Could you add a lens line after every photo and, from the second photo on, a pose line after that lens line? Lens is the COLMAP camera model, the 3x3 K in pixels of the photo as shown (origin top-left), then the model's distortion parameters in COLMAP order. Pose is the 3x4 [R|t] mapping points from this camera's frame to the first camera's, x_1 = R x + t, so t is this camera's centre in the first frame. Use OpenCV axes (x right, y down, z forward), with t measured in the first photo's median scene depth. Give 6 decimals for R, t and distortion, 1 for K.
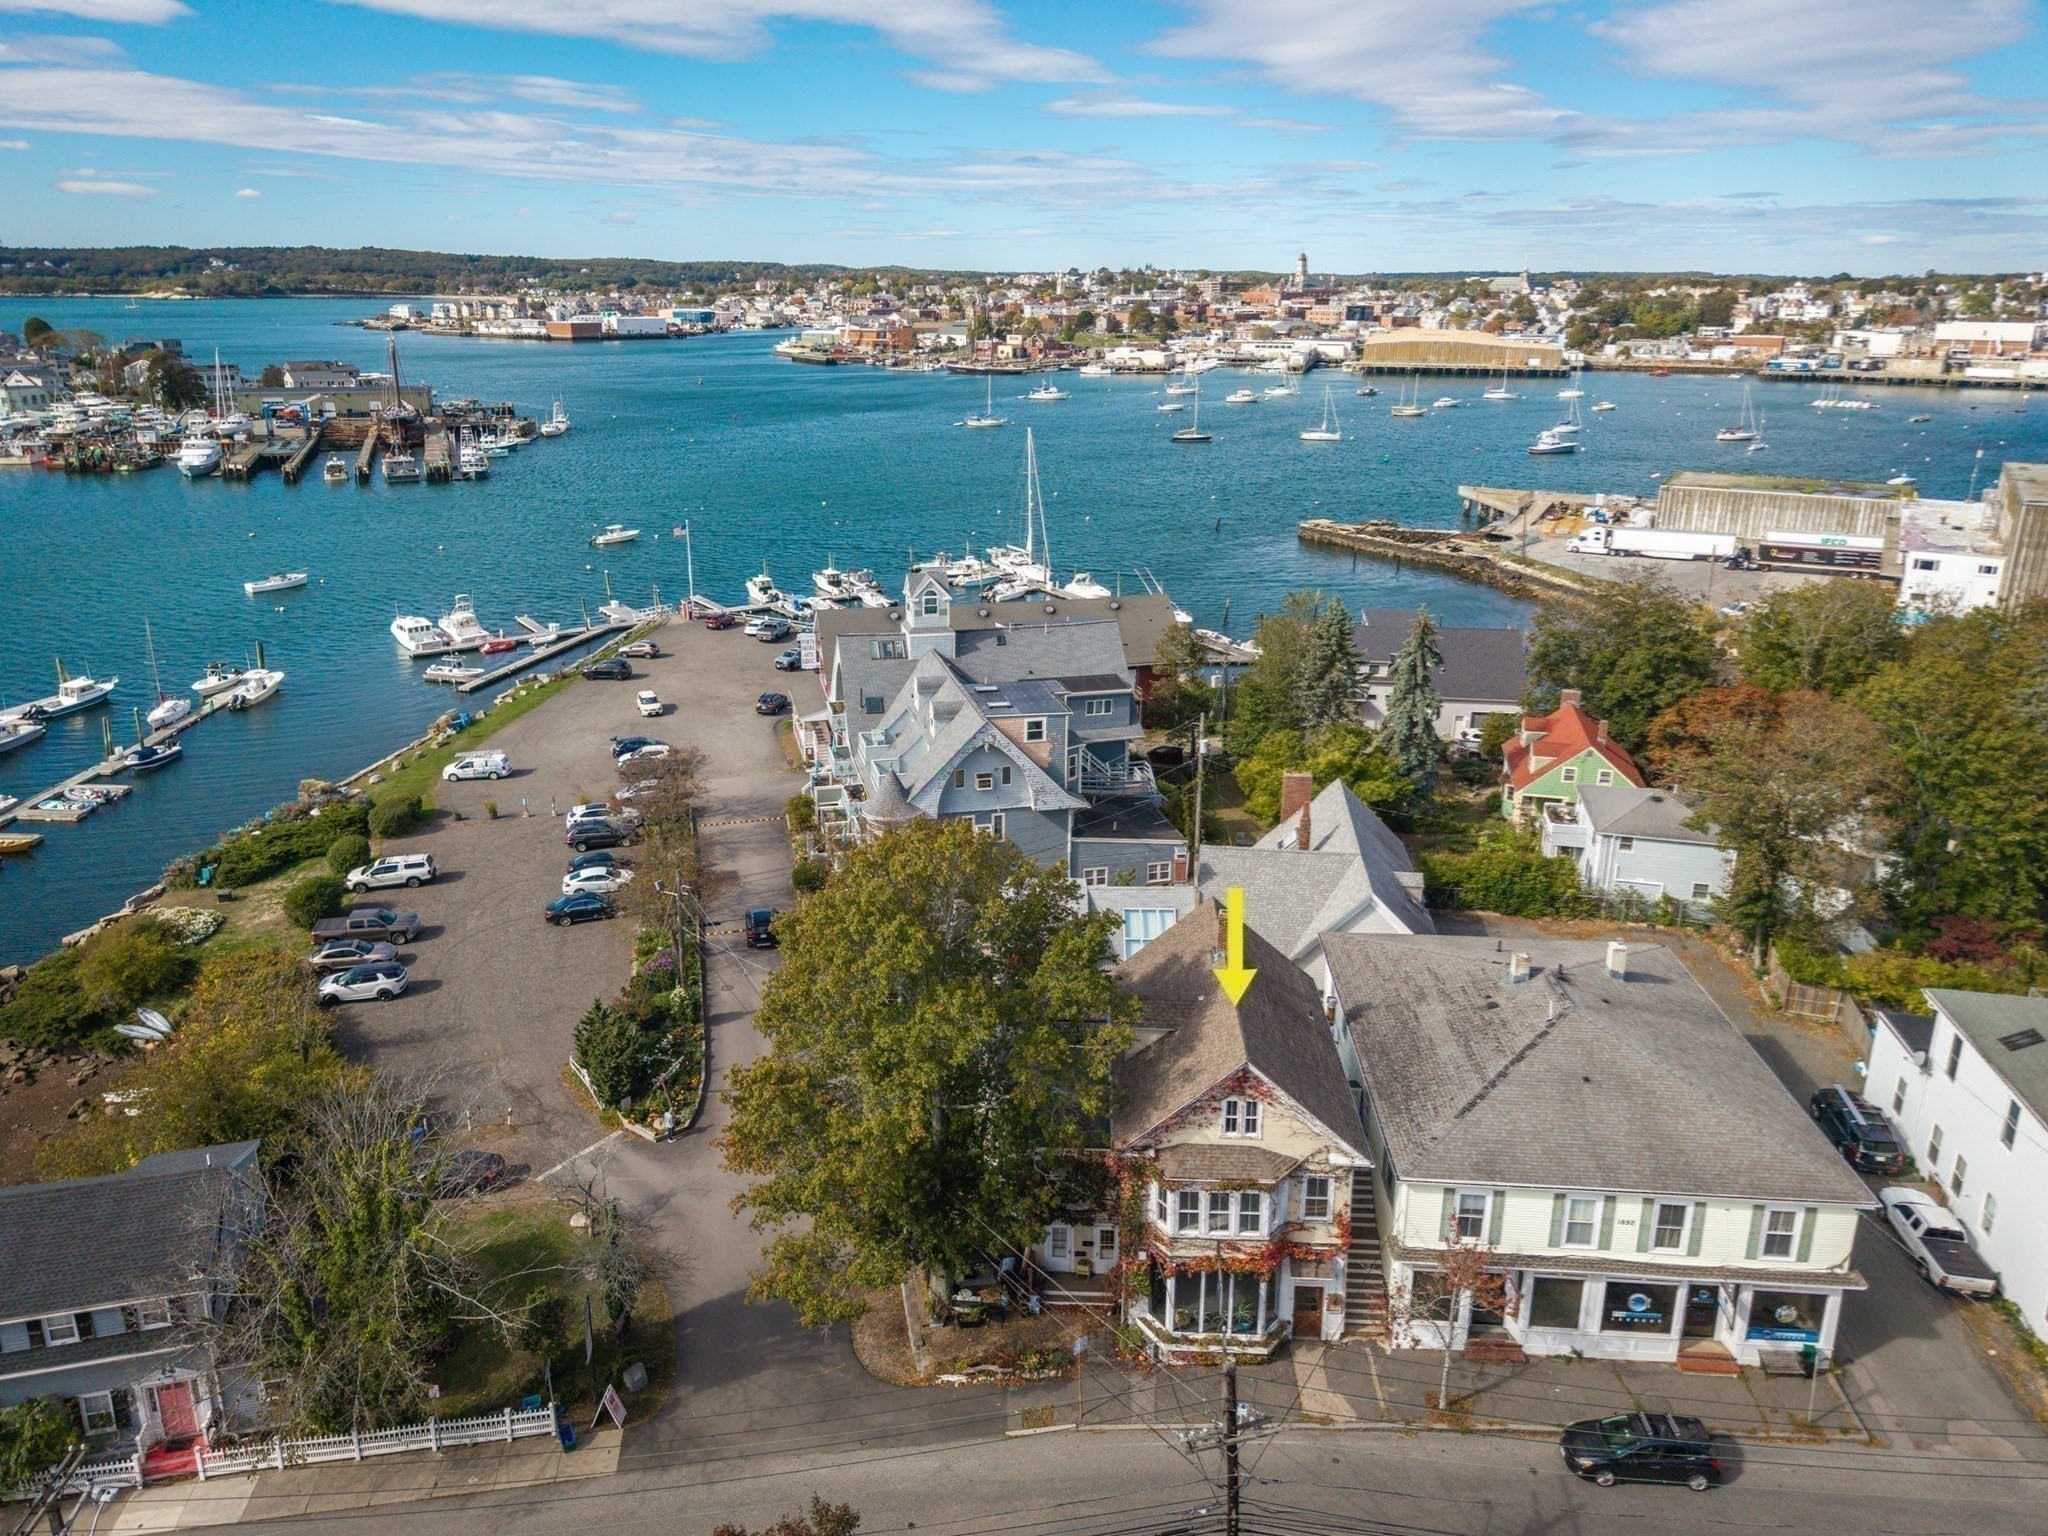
lens RADIAL K [[1395.5, 0, 1032.7], [0, 1395.5, 709.7], [0, 0, 1]] dist [0.039160, -0.025790]
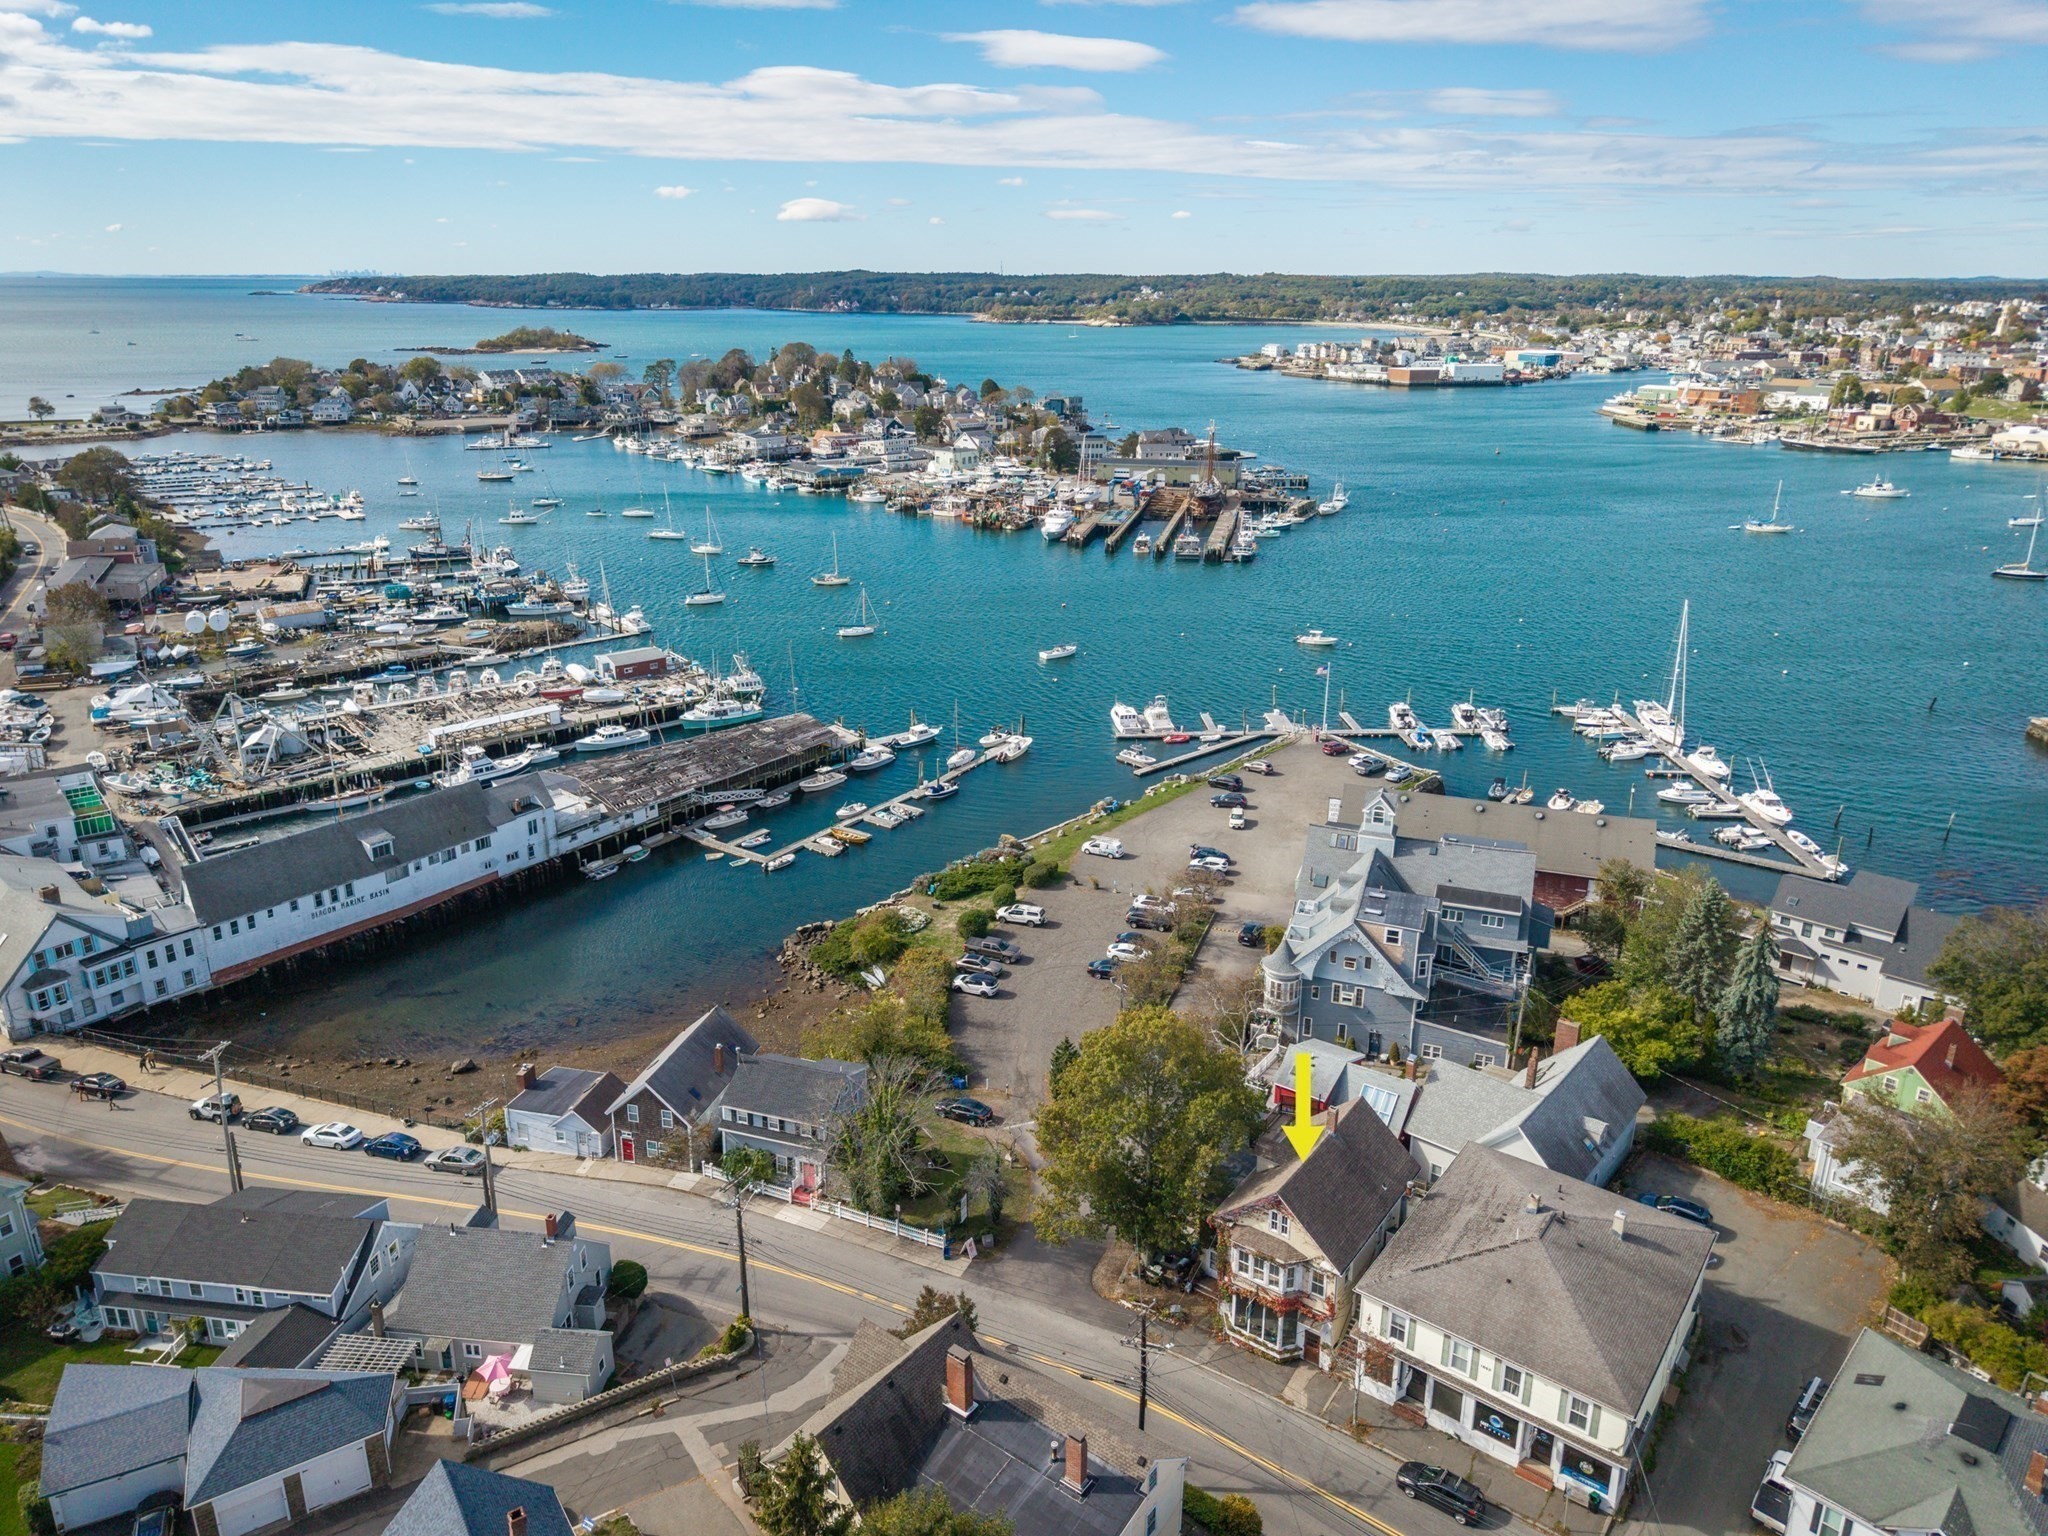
lens RADIAL K [[1374.1, 0, 1024.0], [0, 1374.1, 768.0], [0, 0, 1]] dist [0.045460, -0.032554]
pose [[0.829555, 0.181826, -0.527995, 0.267239], [-0.163066, 0.983170, 0.082375, -0.140145], [0.534087, 0.017763, 0.845243, -0.253289]]
